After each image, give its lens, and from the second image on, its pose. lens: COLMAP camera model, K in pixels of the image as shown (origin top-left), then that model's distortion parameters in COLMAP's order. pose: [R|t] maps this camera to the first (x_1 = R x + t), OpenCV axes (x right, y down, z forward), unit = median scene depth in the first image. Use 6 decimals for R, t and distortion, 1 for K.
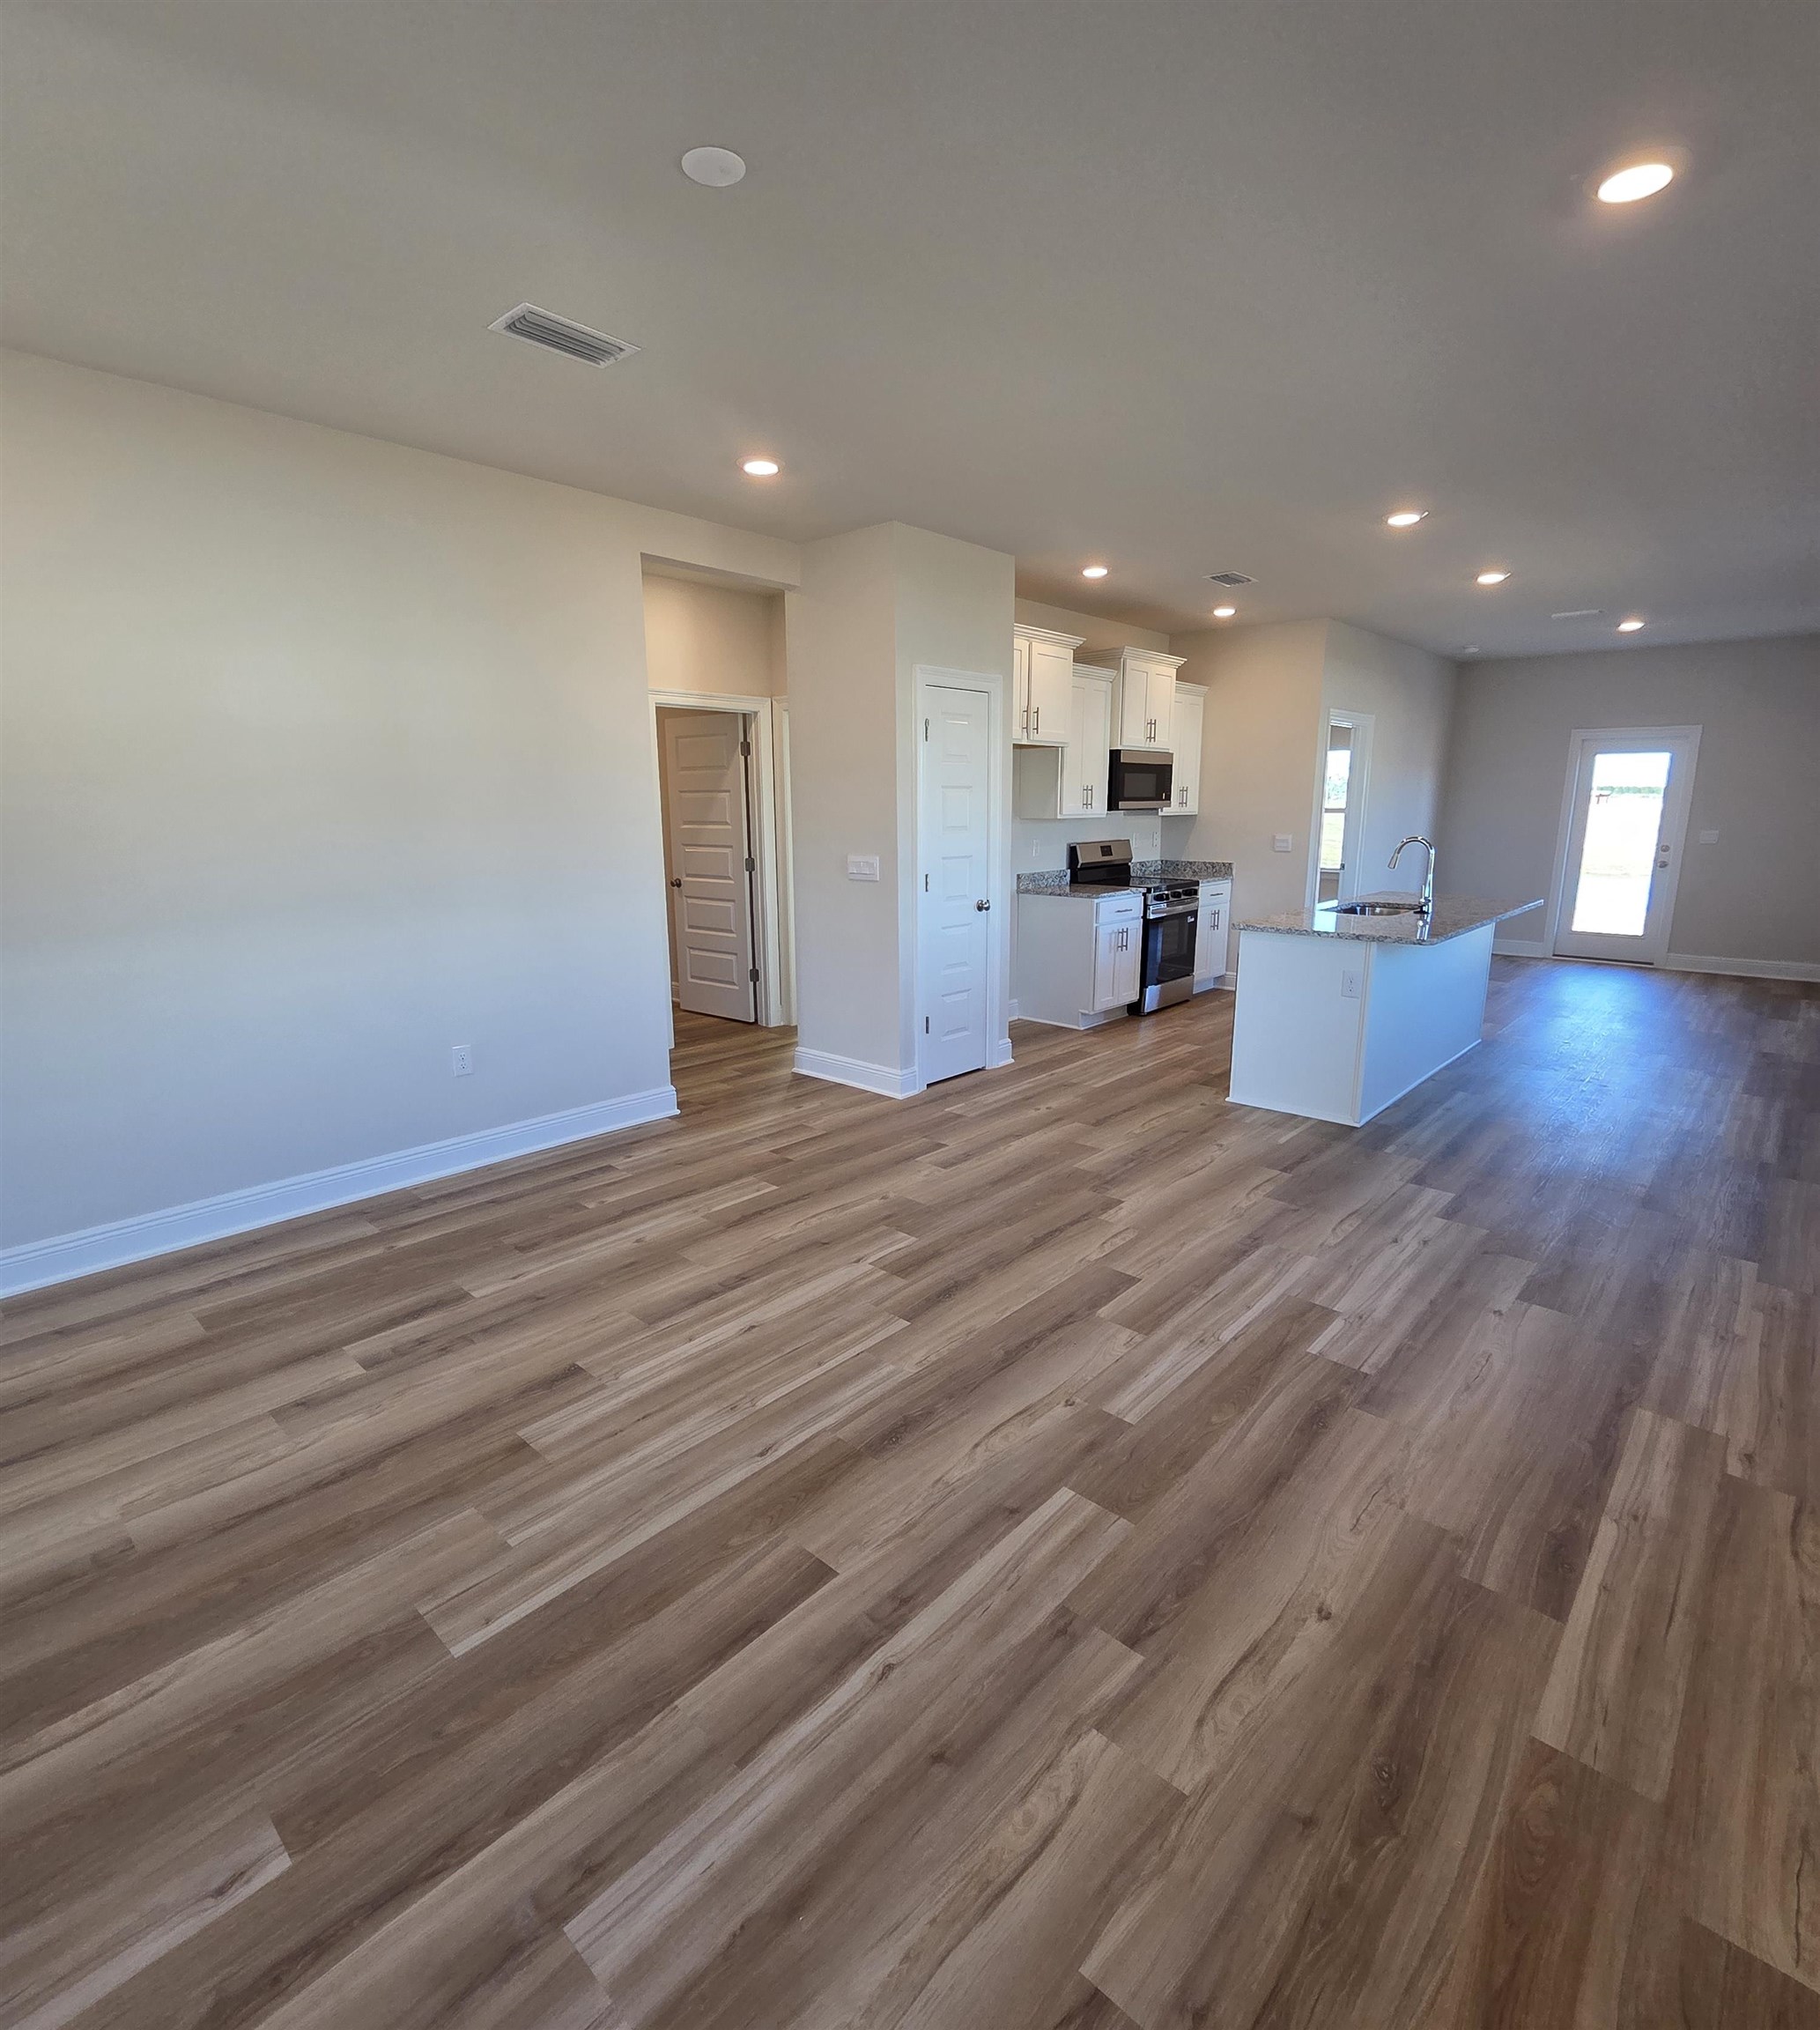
lens RADIAL K [[997.2, 0, 913.3], [0, 997.2, 1018.7], [0, 0, 1]] dist [-0.003217, -0.000995]
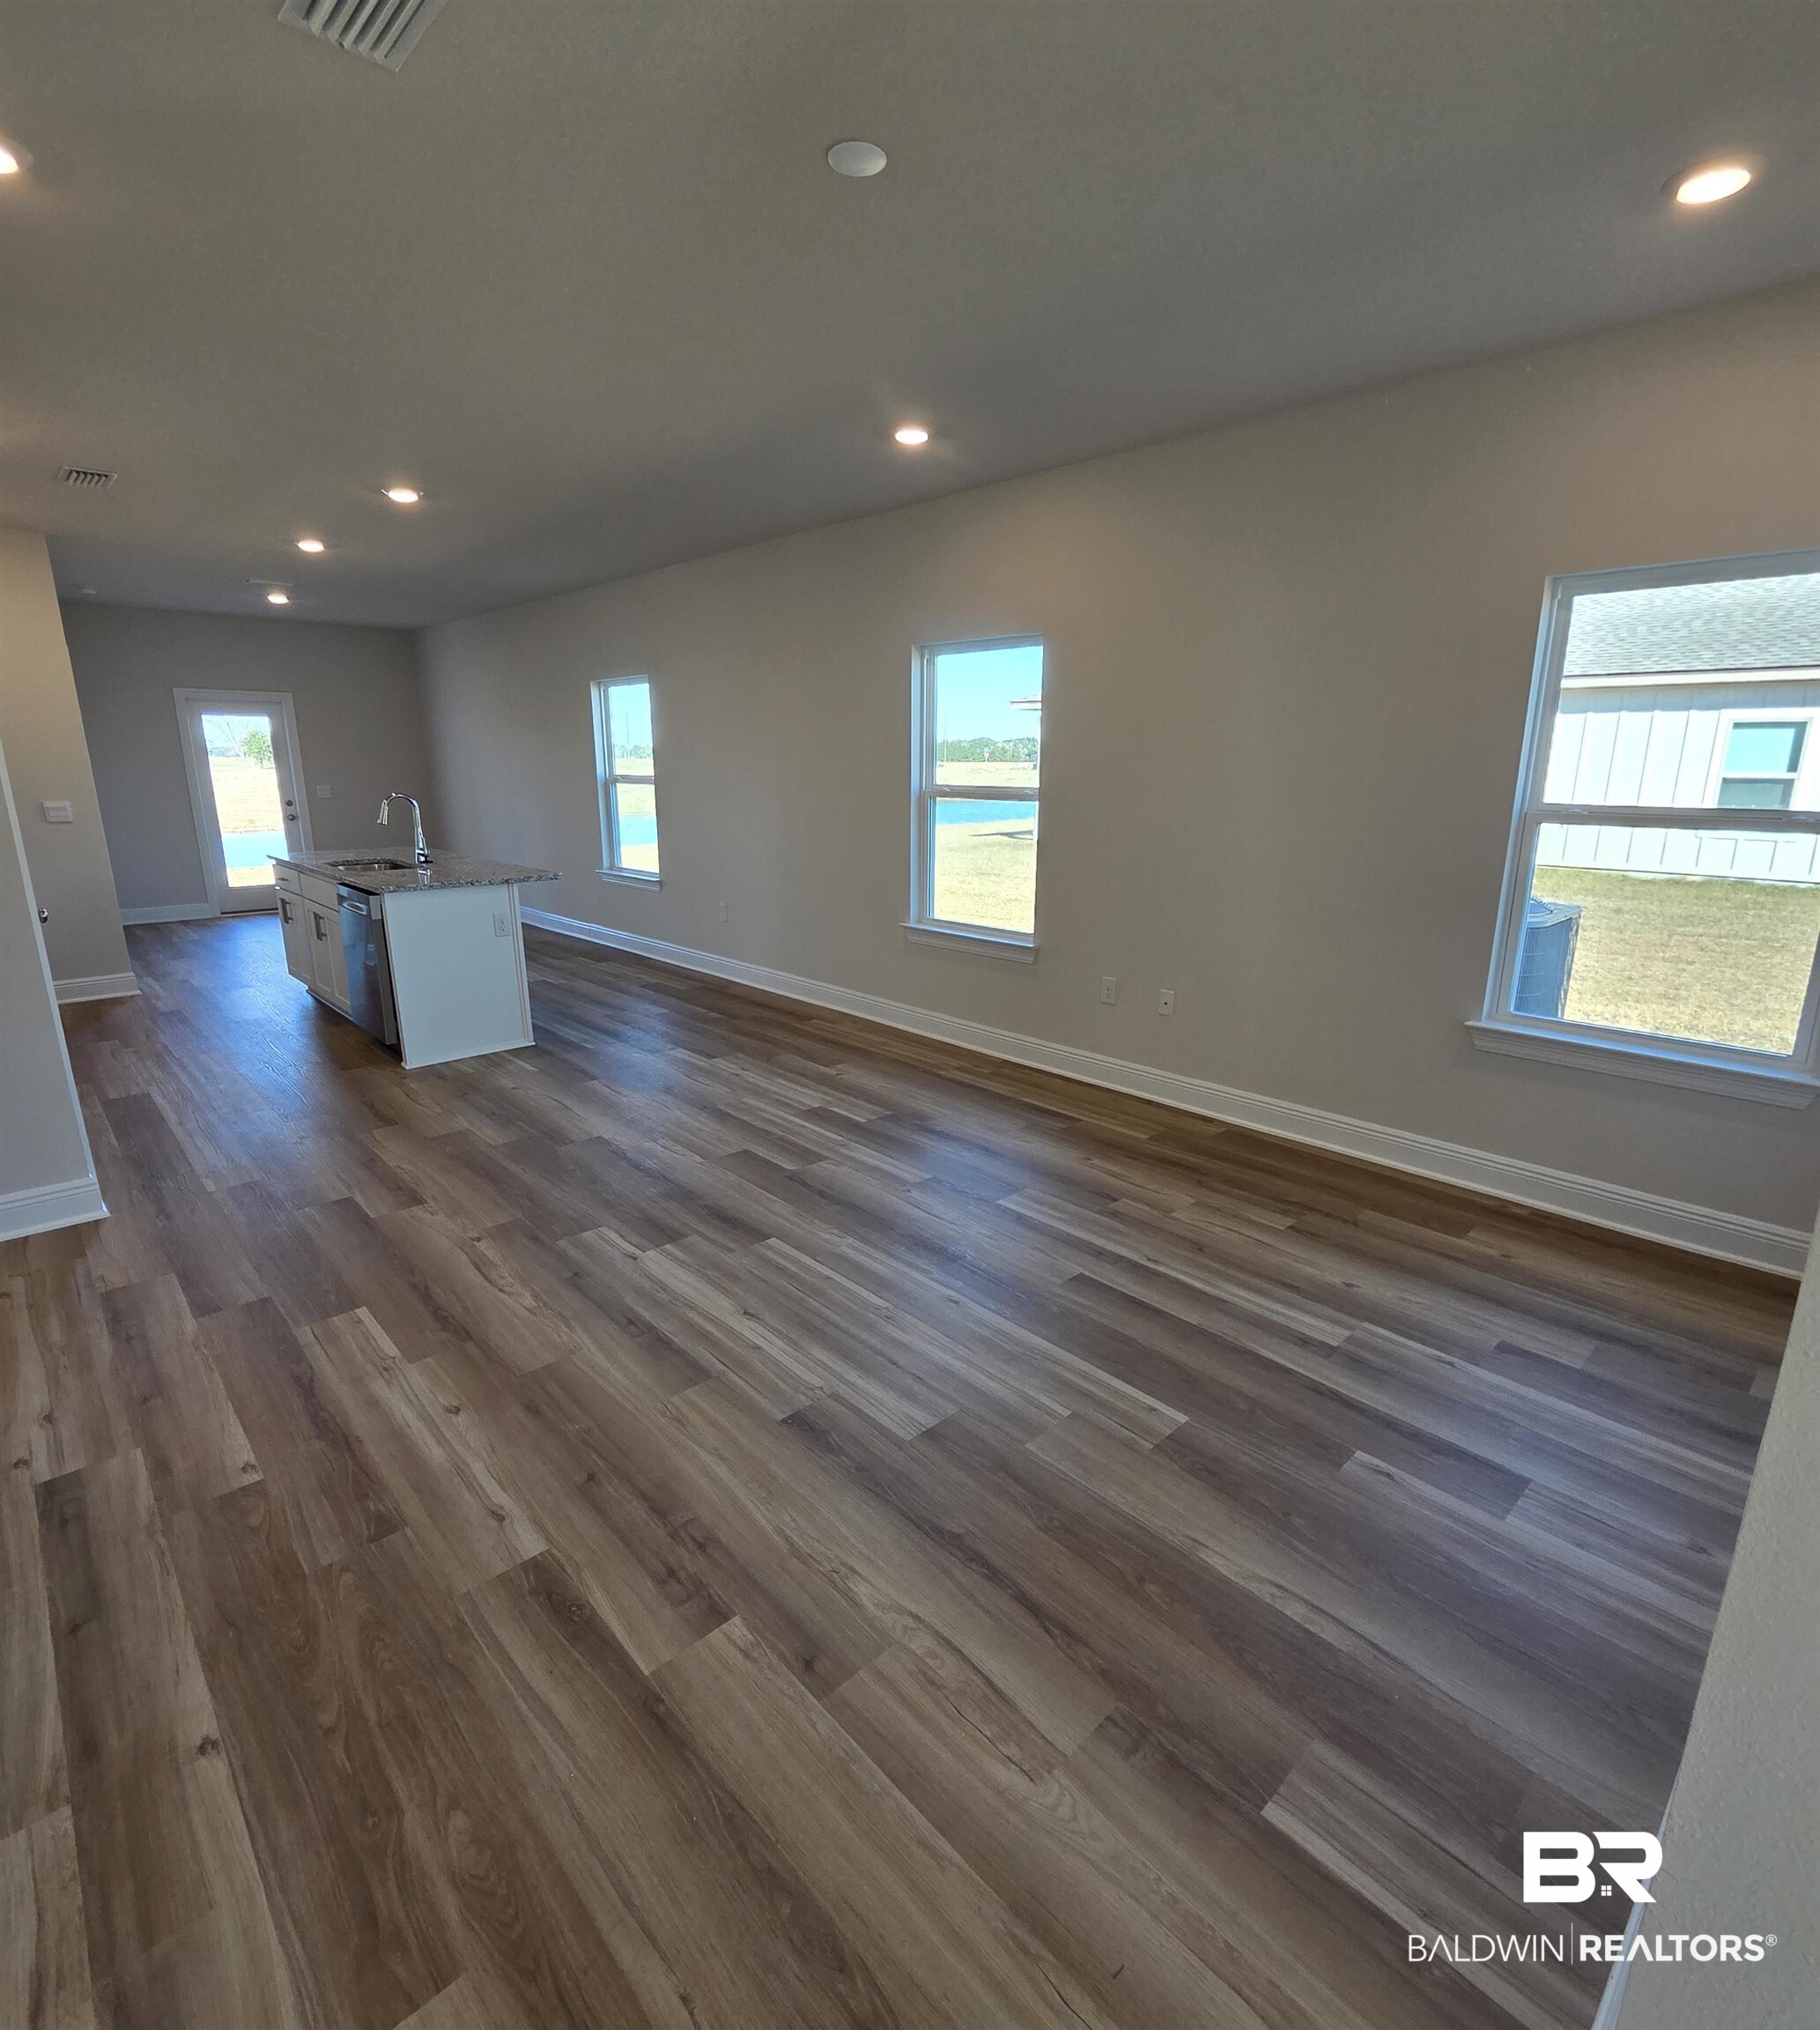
lens RADIAL K [[1001.2, 0, 911.5], [0, 1001.2, 1018.6], [0, 0, 1]] dist [-0.002820, -0.002191]
pose [[0.084235, -0.244330, 0.966027, -0.795742], [0.208760, 0.952285, 0.222651, -0.109892], [-0.974333, 0.182912, 0.131222, 0.530742]]
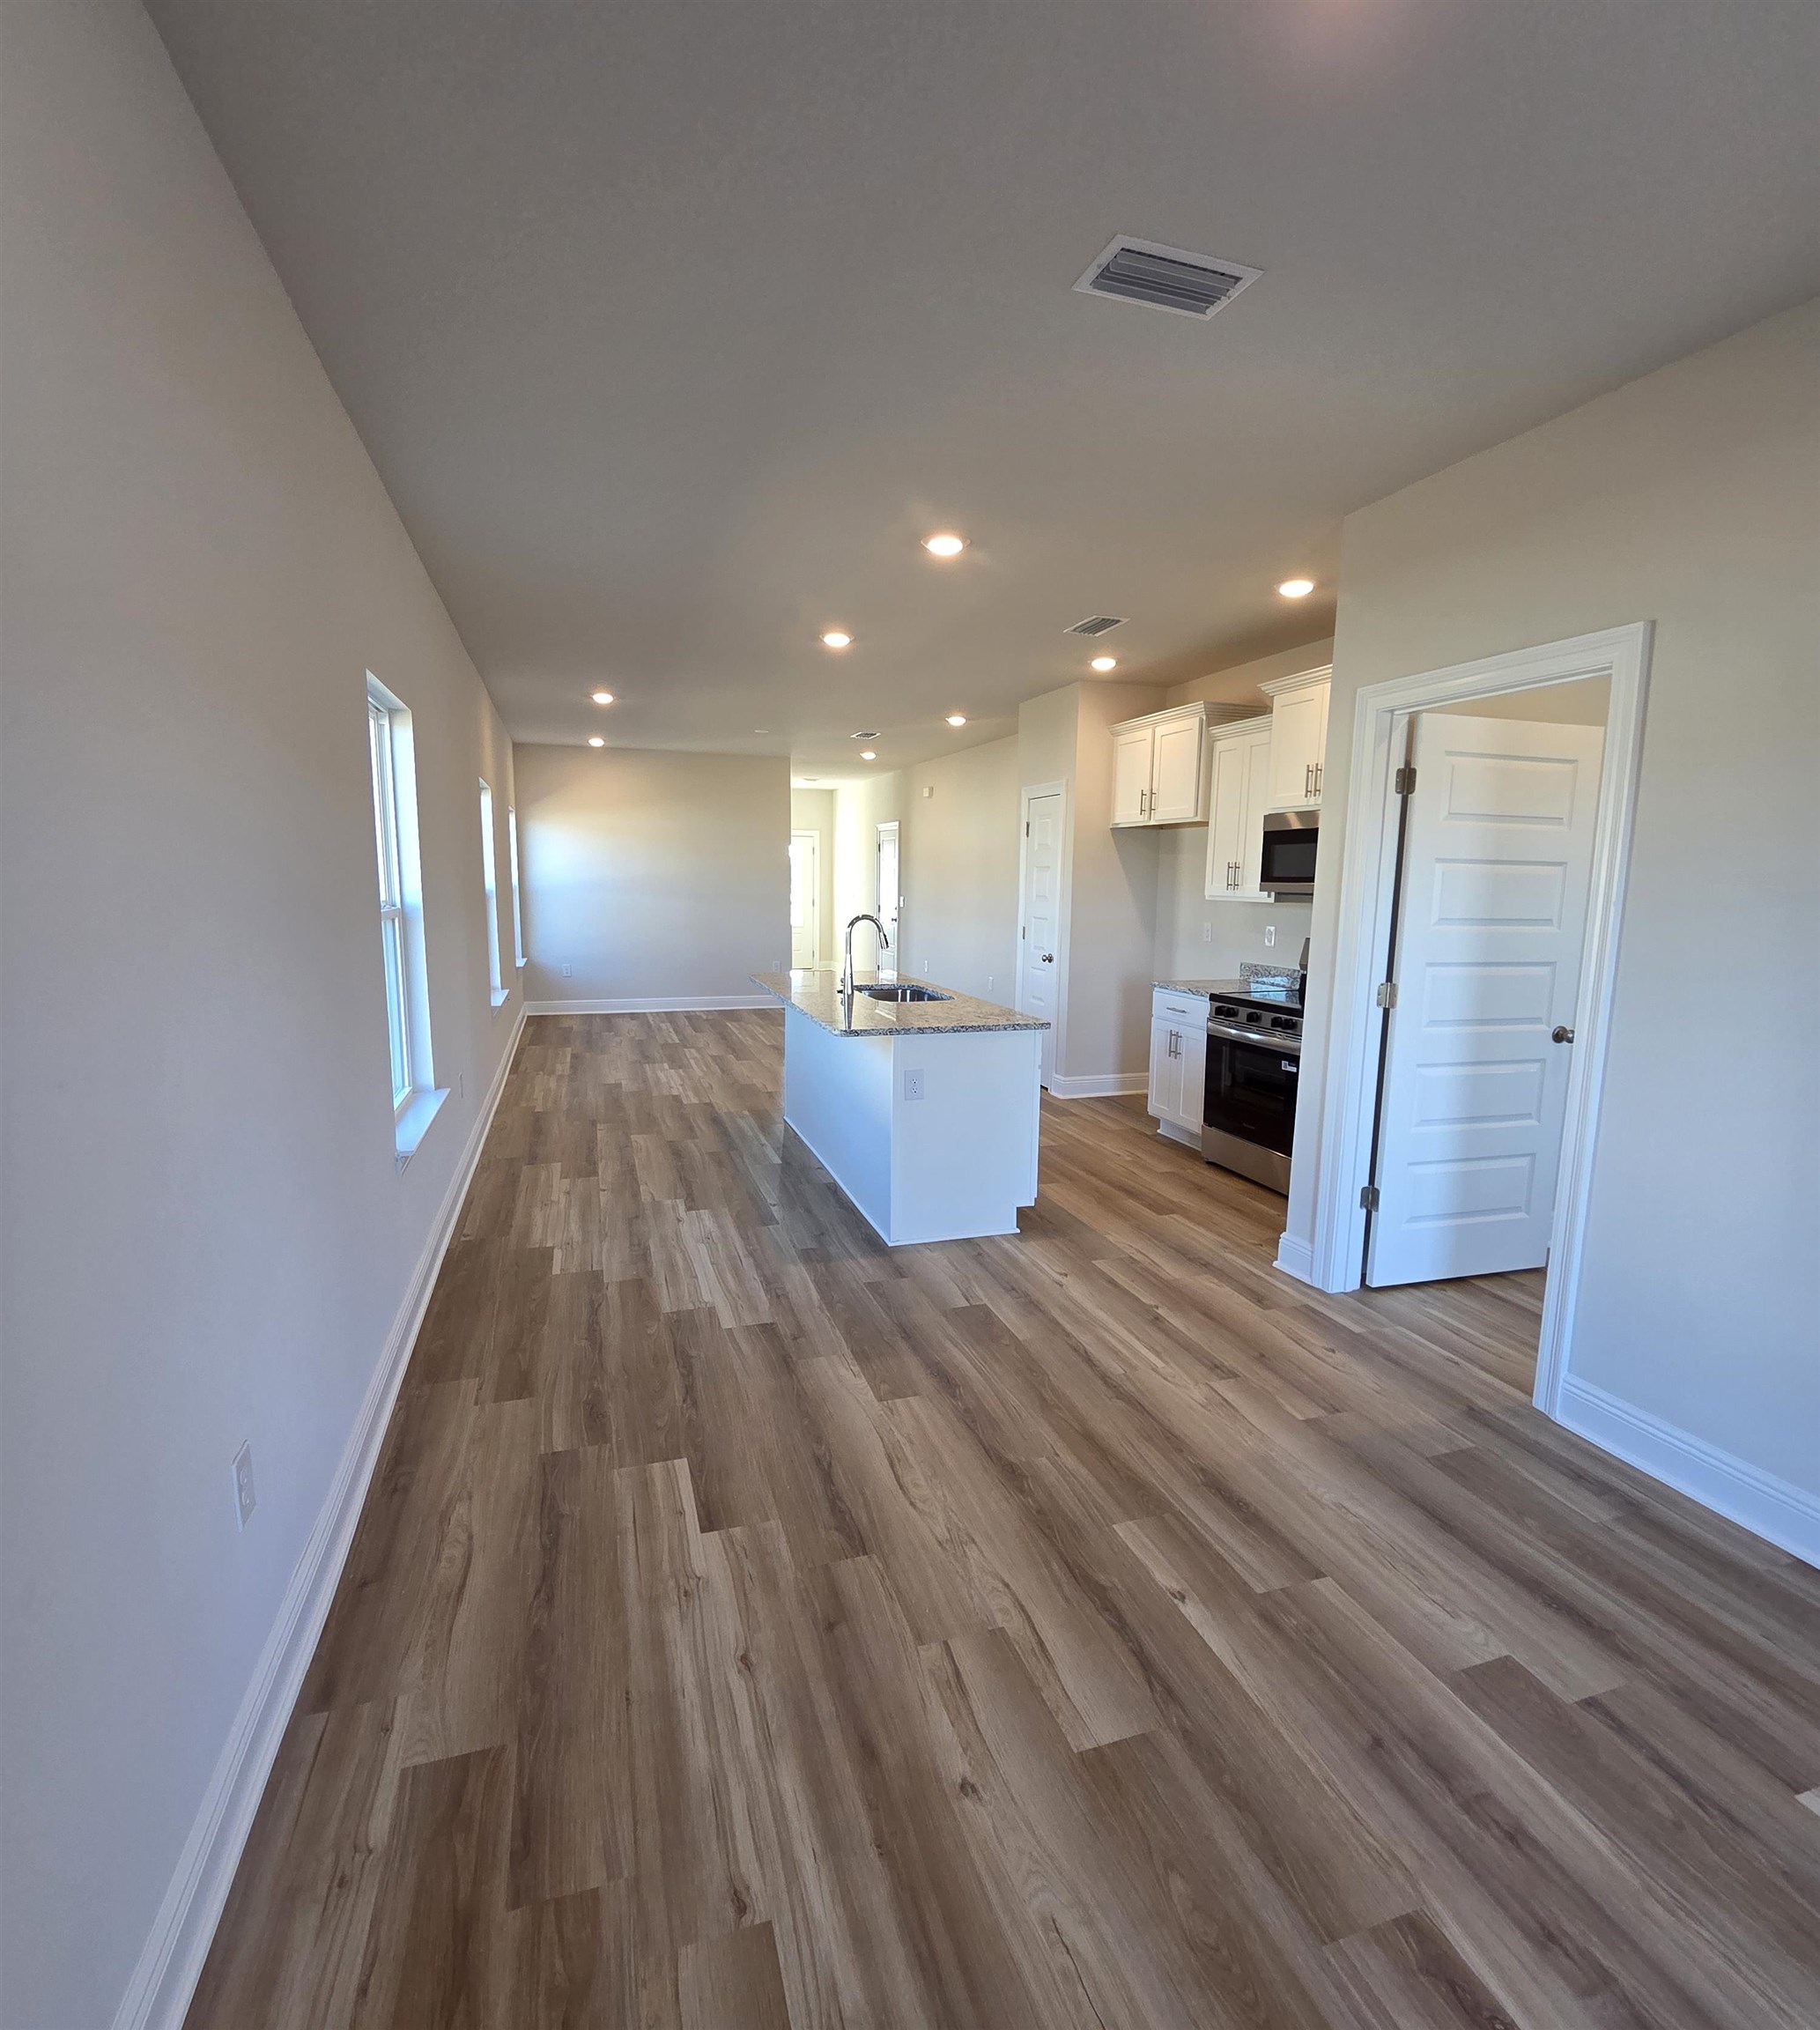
lens RADIAL K [[1001.2, 0, 911.5], [0, 1001.2, 1018.6], [0, 0, 1]] dist [-0.002820, -0.002191]
pose [[-0.498219, 0.120049, -0.858700, 1.884262], [-0.198149, 0.948395, 0.247555, -0.478752], [0.844106, 0.293487, -0.448721, 2.153451]]
